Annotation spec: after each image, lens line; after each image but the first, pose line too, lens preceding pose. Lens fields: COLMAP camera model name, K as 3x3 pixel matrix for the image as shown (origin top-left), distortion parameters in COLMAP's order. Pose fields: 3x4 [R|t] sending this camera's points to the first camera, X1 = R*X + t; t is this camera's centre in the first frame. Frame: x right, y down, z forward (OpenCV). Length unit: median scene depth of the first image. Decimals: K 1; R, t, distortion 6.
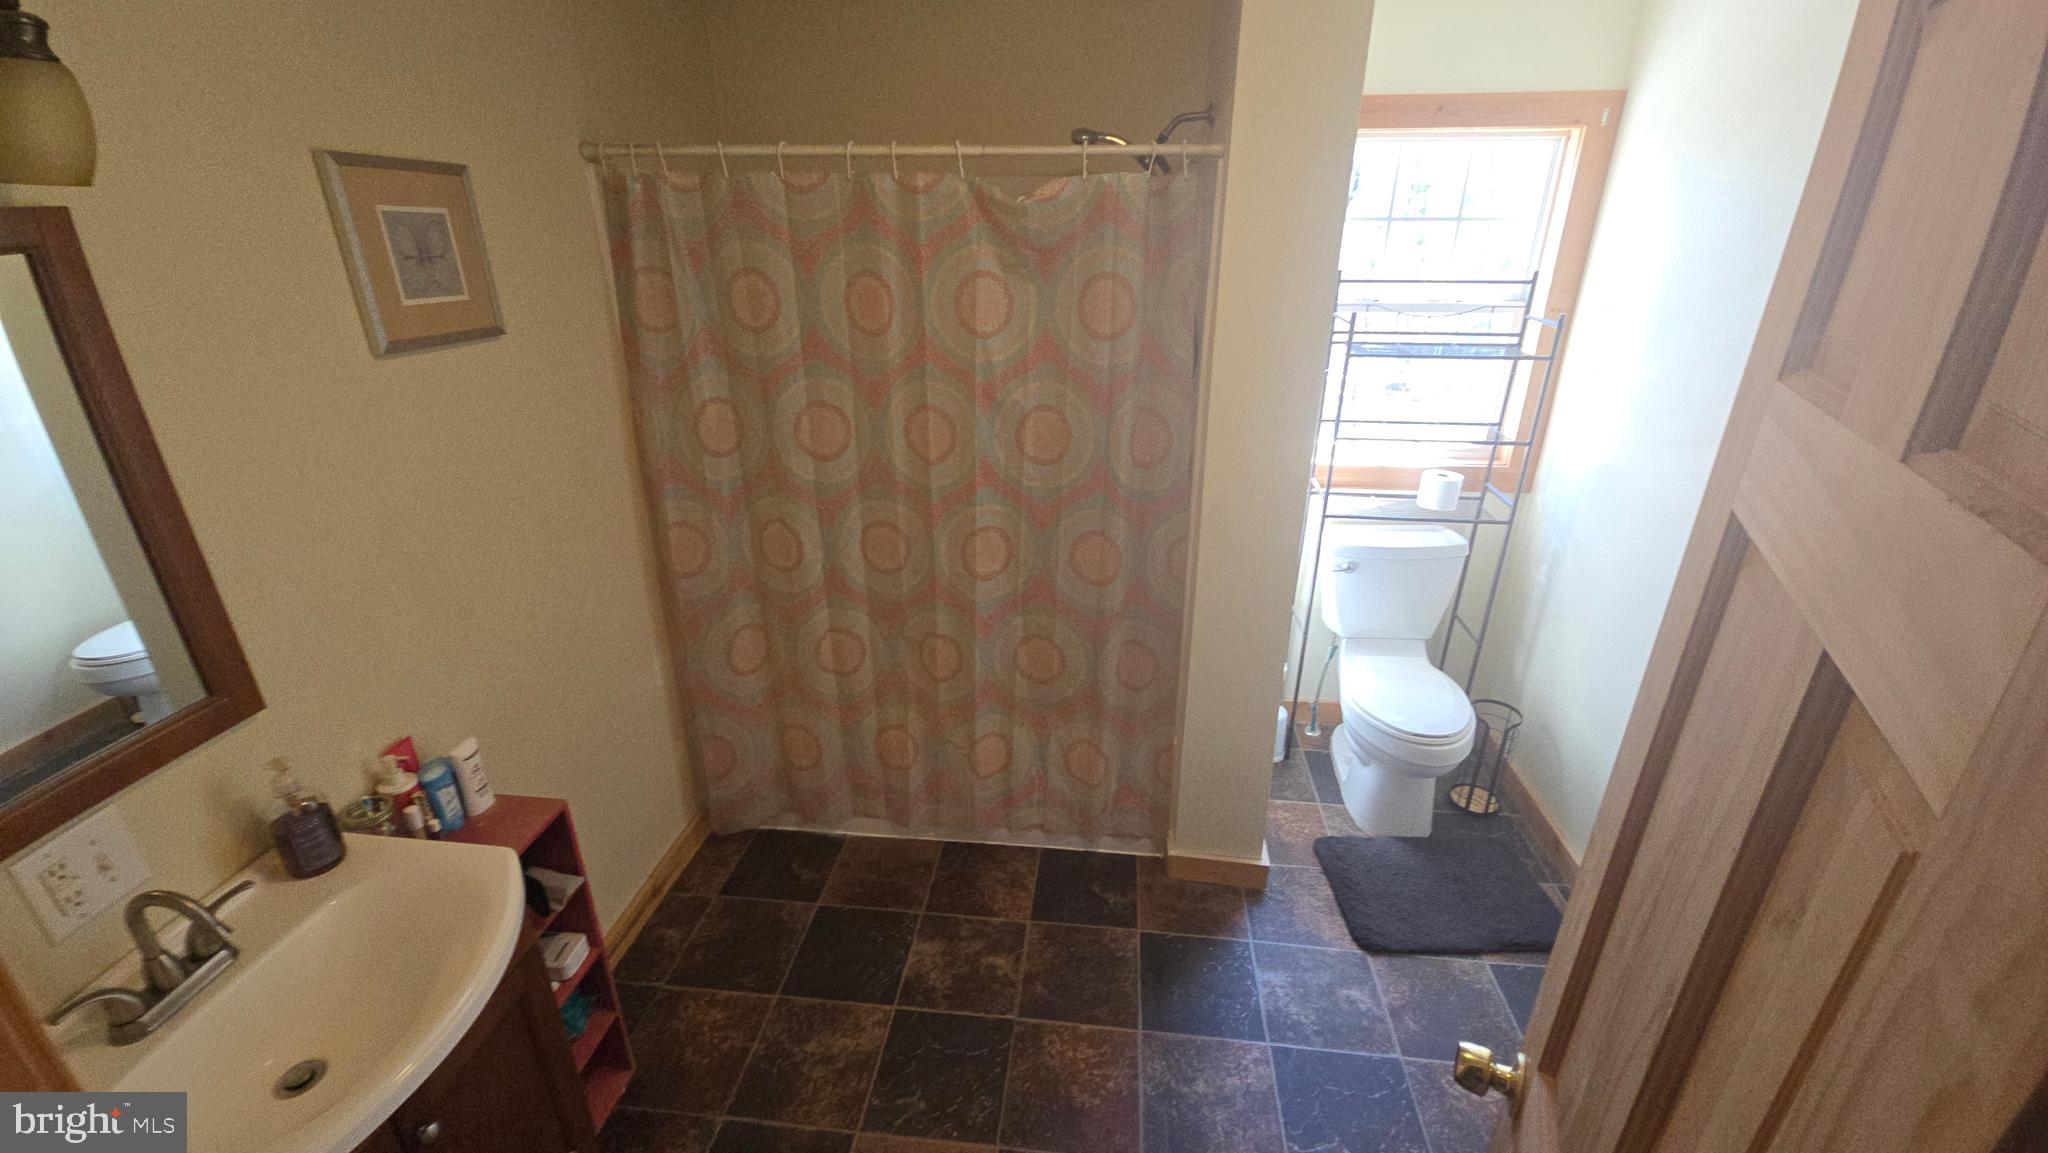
lens RADIAL K [[839.6, 0, 1029.3], [0, 839.6, 576.9], [0, 0, 1]] dist [0.010082, -0.005804]
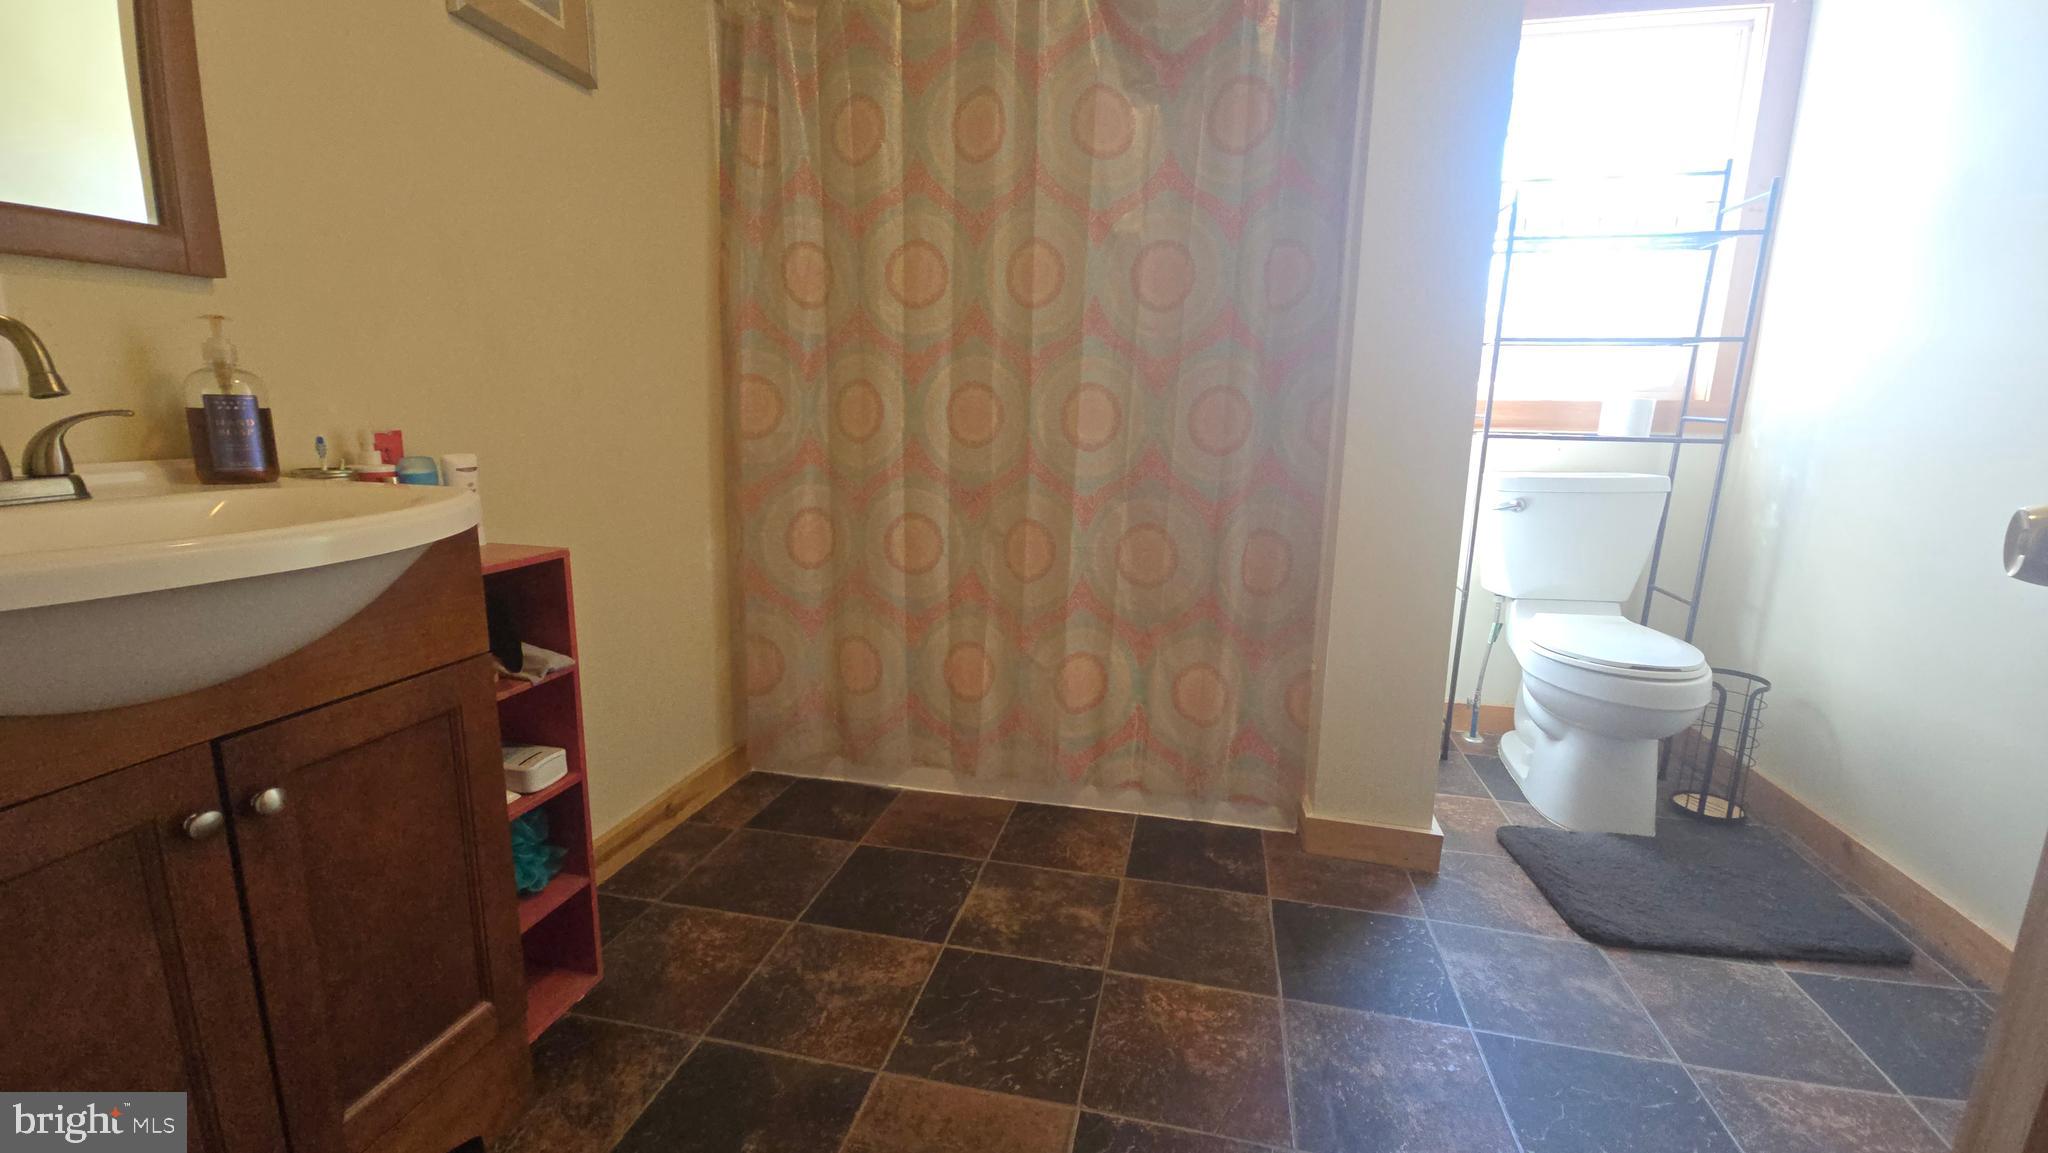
lens RADIAL K [[839.6, 0, 1029.5], [0, 839.6, 571.6], [0, 0, 1]] dist [0.010082, -0.005804]
pose [[0.994096, 0.039608, -0.101014, -0.019900], [-0.060287, 0.975686, -0.210719, 0.317302], [0.090212, 0.215565, 0.972314, 0.190507]]
